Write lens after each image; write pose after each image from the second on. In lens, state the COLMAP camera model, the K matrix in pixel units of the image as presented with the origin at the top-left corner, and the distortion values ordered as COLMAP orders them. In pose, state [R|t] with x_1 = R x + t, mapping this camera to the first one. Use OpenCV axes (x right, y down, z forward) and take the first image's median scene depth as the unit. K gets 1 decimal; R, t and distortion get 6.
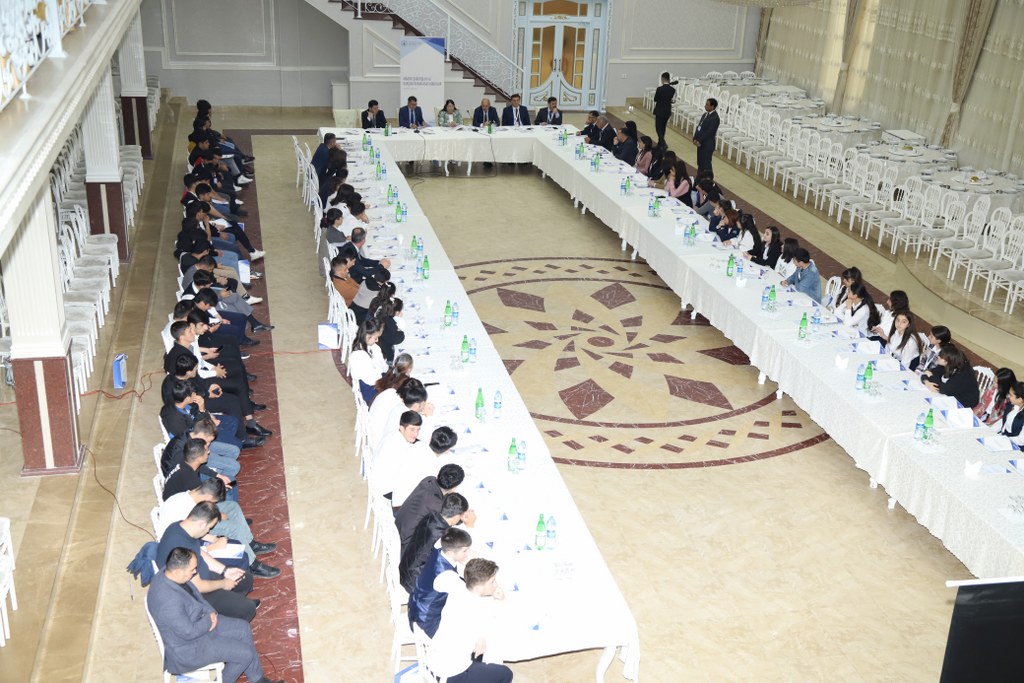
lens RADIAL K [[1182.2, 0, 512.0], [0, 1182.2, 341.5], [0, 0, 1]] dist [0.018712, 0.010905]
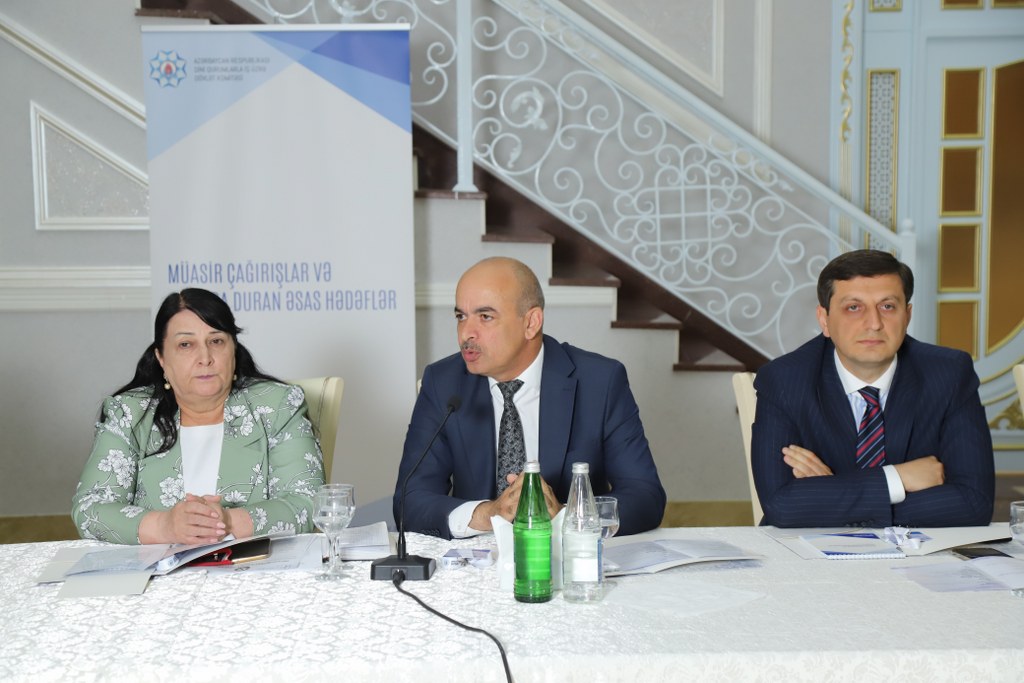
lens RADIAL K [[1971.9, 0, 512.0], [0, 1971.9, 341.5], [0, 0, 1]] dist [0.332046, -0.469504]
pose [[0.984022, -0.030529, -0.175408, 0.004640], [-0.021548, 0.957528, -0.287534, -0.132170], [0.176736, 0.286719, 0.941571, 0.738782]]
